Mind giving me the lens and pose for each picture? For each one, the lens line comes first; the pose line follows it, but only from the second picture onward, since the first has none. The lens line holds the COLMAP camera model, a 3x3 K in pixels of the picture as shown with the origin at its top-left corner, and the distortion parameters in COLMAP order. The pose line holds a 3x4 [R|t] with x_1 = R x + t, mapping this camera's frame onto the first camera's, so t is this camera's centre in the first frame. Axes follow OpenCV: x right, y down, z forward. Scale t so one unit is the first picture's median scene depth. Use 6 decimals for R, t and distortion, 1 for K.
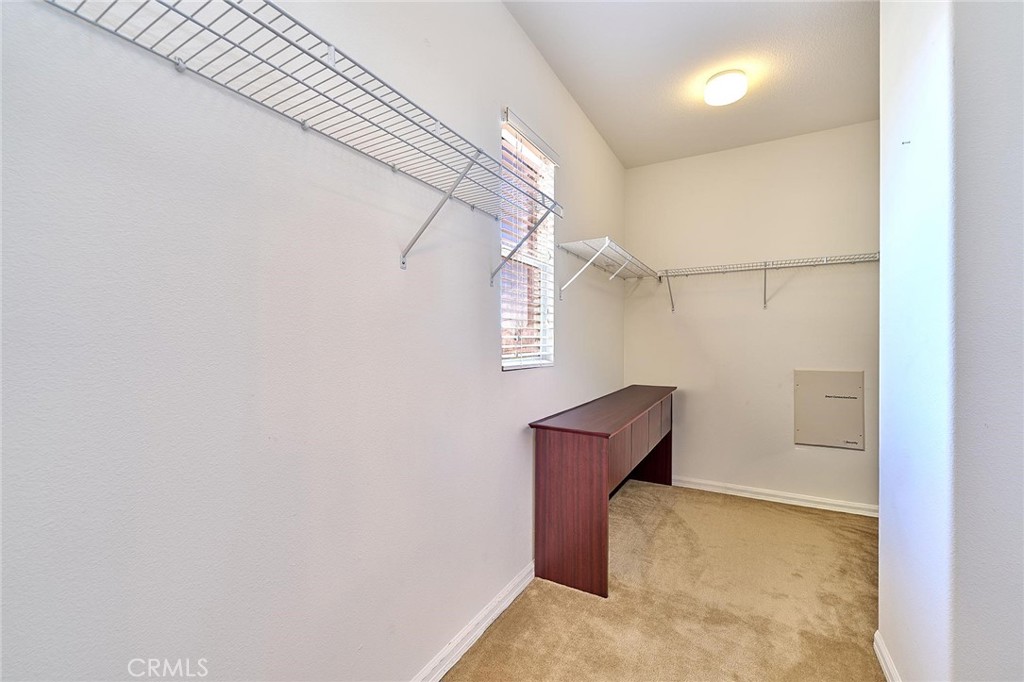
lens RADIAL K [[418.6, 0, 512.5], [0, 418.6, 337.8], [0, 0, 1]] dist [0.000327, 0.000041]
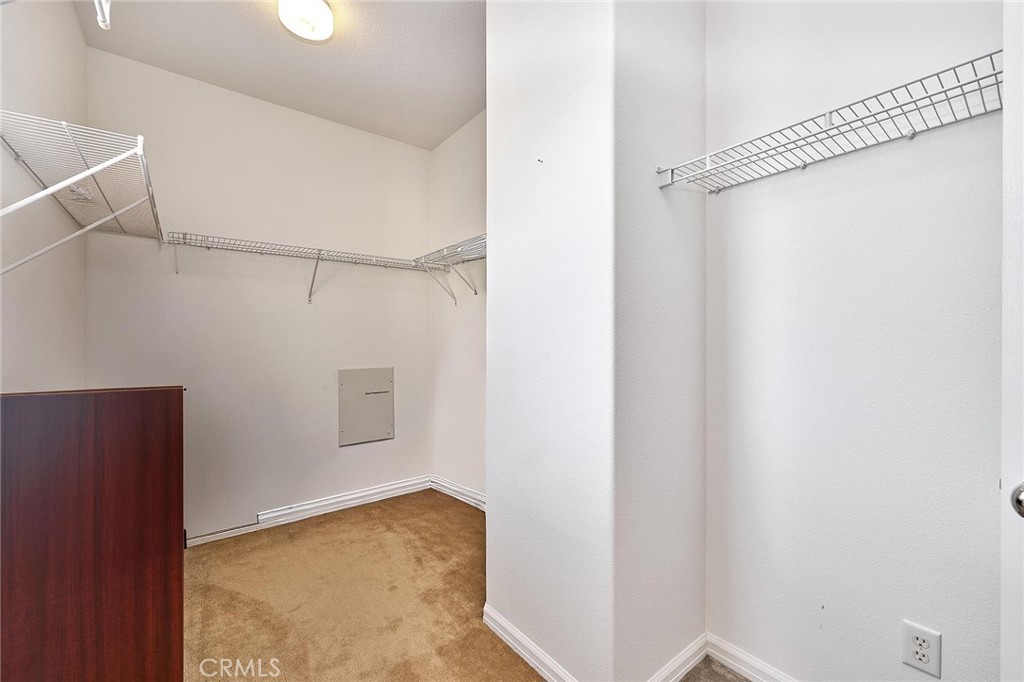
lens RADIAL K [[421.3, 0, 515.1], [0, 421.3, 344.8], [0, 0, 1]] dist [0.001289, 0.000161]
pose [[0.389784, -0.011027, 0.920840, -0.069000], [-0.006517, 0.999870, 0.014732, 0.004653], [-0.920883, -0.011744, 0.389661, 0.340605]]
